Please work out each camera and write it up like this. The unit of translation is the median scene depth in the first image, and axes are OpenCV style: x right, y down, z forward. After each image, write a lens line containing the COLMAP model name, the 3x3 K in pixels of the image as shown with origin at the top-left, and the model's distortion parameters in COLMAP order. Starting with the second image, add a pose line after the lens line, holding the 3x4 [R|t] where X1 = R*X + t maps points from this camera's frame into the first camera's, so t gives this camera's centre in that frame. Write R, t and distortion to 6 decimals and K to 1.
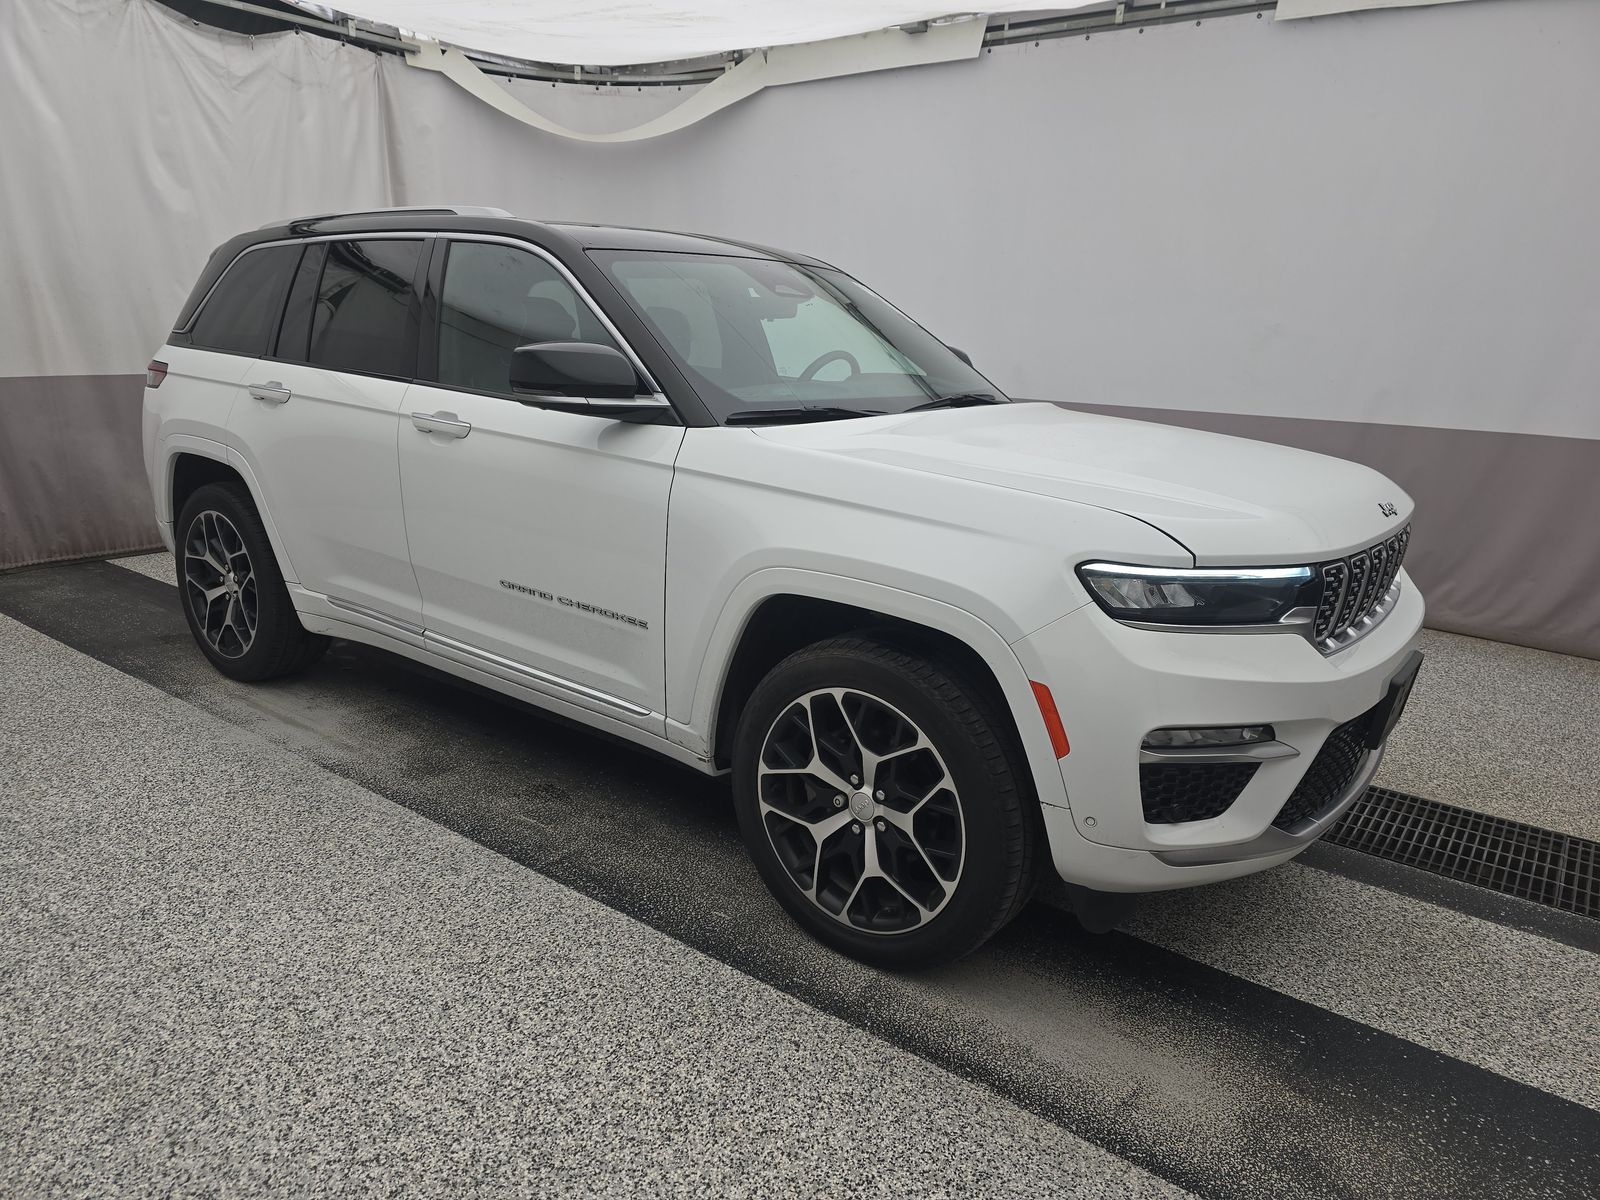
lens RADIAL K [[1074.0, 0, 811.8], [0, 1074.0, 598.5], [0, 0, 1]] dist [0.039171, -0.025863]
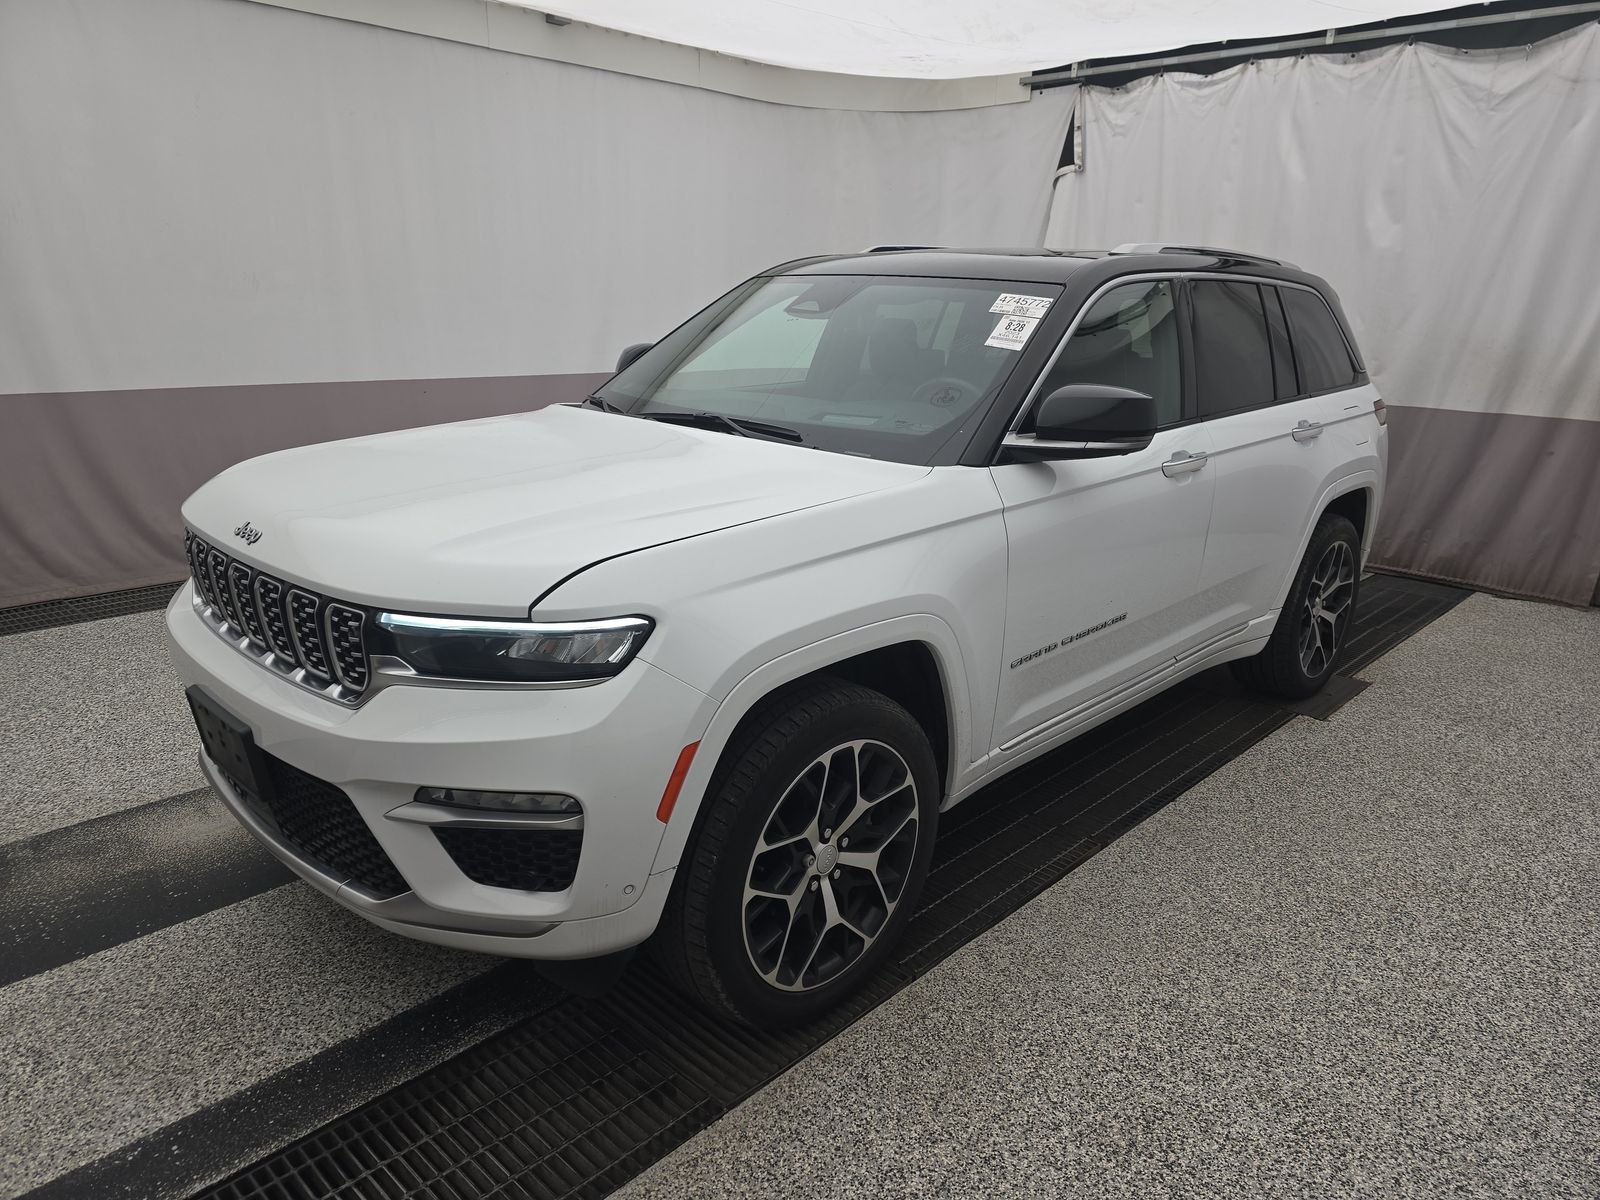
lens RADIAL K [[1074.0, 0, 804.2], [0, 1074.0, 605.8], [0, 0, 1]] dist [0.039171, -0.025863]
pose [[-0.120533, 0.244669, -0.962086, 0.620999], [-0.282940, 0.920486, 0.269537, -0.182365], [0.951534, 0.304701, -0.041722, 0.687961]]
